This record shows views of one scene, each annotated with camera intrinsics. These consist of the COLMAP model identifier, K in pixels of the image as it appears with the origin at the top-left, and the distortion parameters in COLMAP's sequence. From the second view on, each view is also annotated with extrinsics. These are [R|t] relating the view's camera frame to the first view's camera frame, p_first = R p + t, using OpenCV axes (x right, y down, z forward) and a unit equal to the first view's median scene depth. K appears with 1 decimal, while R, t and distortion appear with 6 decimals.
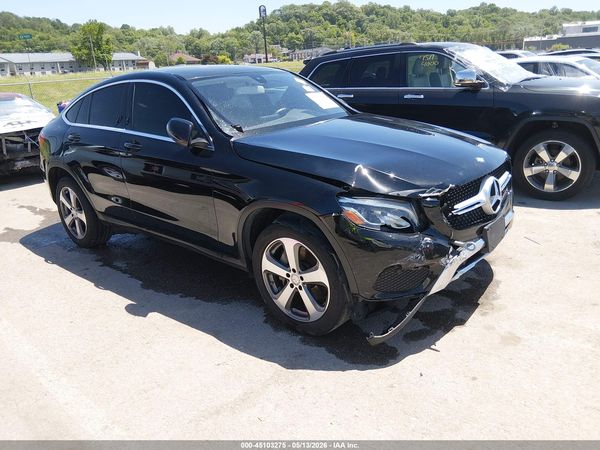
lens RADIAL K [[476.8, 0, 305.6], [0, 476.8, 226.0], [0, 0, 1]] dist [0.031951, -0.077108]
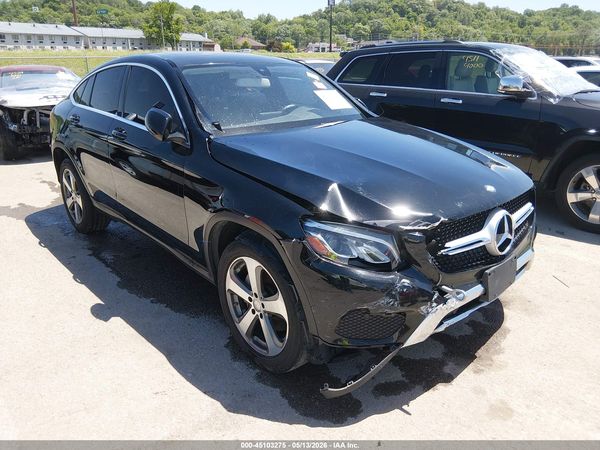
lens RADIAL K [[476.8, 0, 305.5], [0, 476.8, 225.3], [0, 0, 1]] dist [0.031951, -0.077108]
pose [[0.989587, 0.100927, -0.102625, 0.081420], [-0.099102, 0.994817, 0.022744, -0.035865], [0.104389, -0.012337, 0.994460, 0.084348]]
